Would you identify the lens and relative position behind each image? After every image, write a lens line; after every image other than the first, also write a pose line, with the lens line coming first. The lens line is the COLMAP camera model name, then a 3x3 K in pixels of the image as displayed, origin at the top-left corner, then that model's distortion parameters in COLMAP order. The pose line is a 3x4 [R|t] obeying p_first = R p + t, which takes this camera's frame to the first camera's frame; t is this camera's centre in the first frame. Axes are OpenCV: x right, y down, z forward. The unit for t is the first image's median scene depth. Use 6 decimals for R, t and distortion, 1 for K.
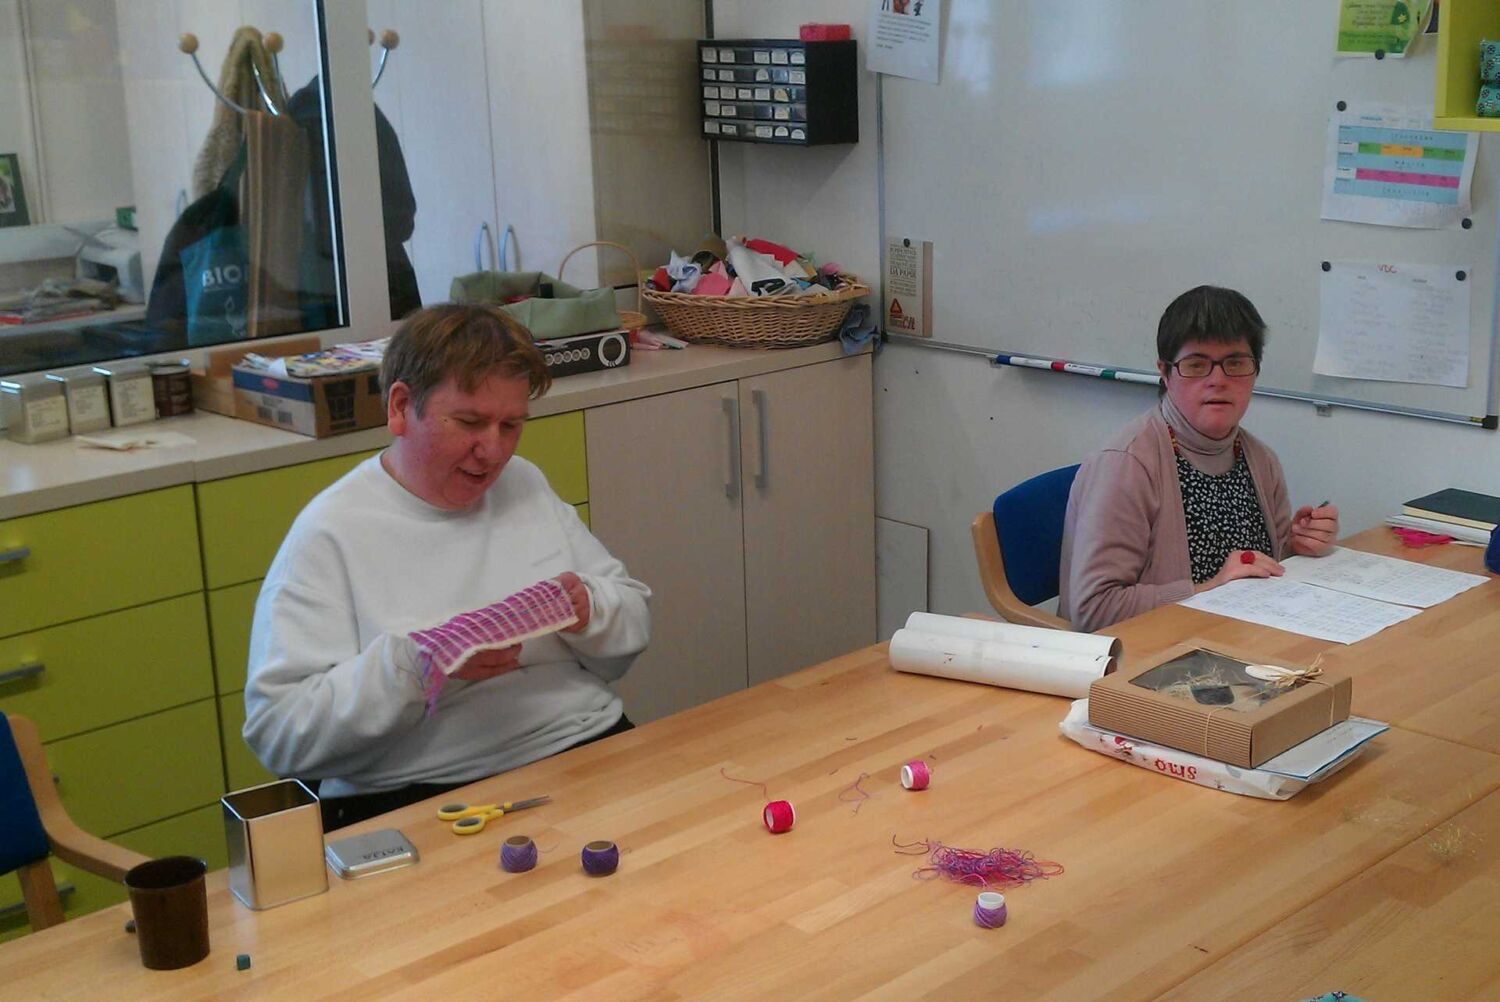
lens RADIAL K [[2328.4, 0, 750.0], [0, 2328.4, 501.0], [0, 0, 1]] dist [0.347625, -1.156269]
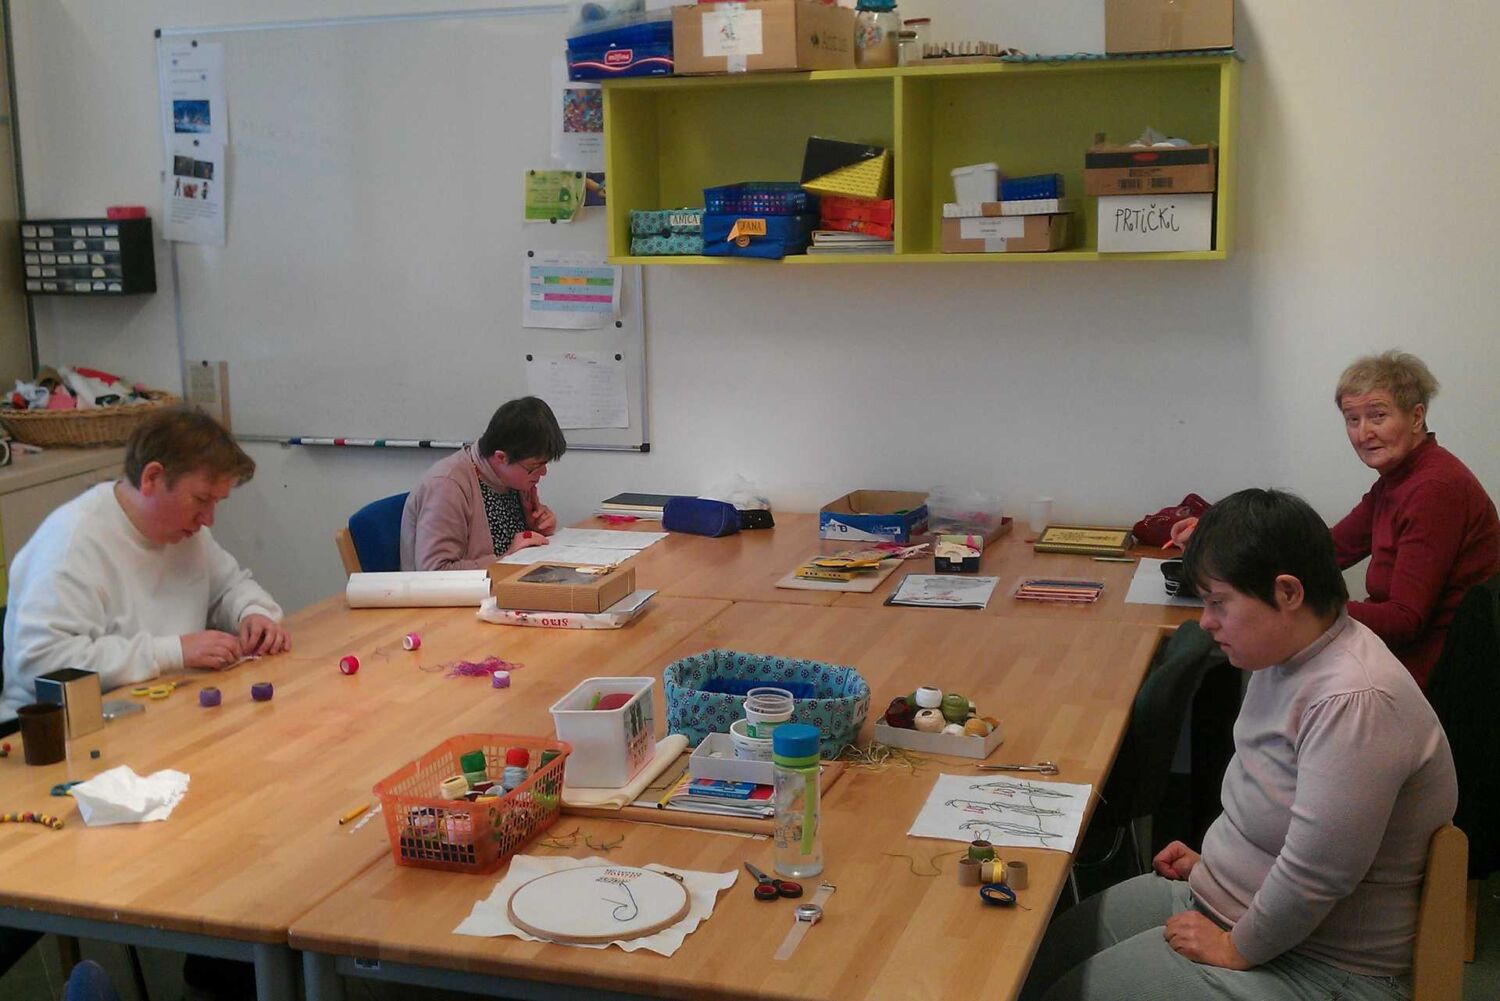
lens RADIAL K [[1841.3, 0, 750.0], [0, 1841.3, 500.5], [0, 0, 1]] dist [0.008340, 0.014698]
pose [[0.918803, -0.085318, 0.385386, -0.065332], [0.099706, 0.994864, -0.017462, 0.019523], [-0.381917, 0.054469, 0.922590, -0.102691]]
